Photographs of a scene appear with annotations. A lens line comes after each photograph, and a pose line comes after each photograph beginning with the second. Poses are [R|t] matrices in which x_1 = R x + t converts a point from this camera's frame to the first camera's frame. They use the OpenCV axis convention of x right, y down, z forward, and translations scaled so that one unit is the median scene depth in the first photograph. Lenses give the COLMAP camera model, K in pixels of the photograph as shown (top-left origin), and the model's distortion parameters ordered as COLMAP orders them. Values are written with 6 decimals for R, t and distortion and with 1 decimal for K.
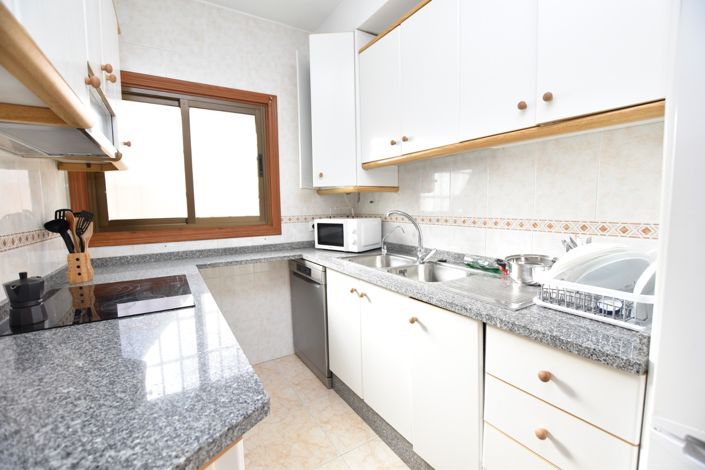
lens RADIAL K [[312.5, 0, 354.0], [0, 312.5, 235.3], [0, 0, 1]] dist [-0.033409, 0.005747]
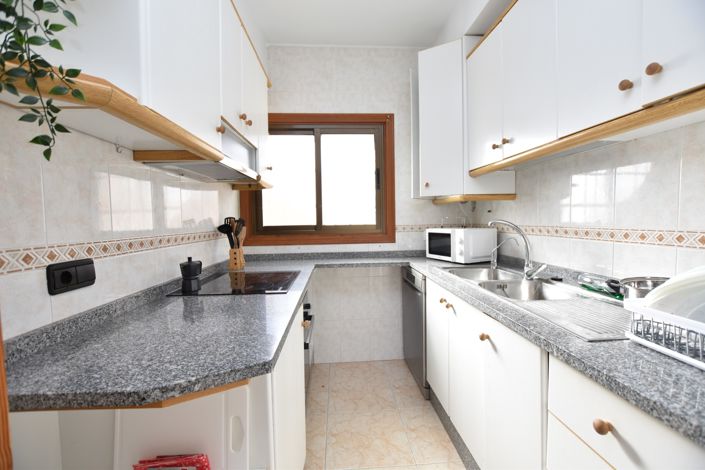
lens RADIAL K [[312.5, 0, 354.0], [0, 312.5, 235.3], [0, 0, 1]] dist [-0.033409, 0.005747]
pose [[0.881062, 0.025305, -0.472323, 0.189898], [-0.042977, 0.998720, -0.026662, 0.009120], [0.471043, 0.043790, 0.881022, 0.001482]]
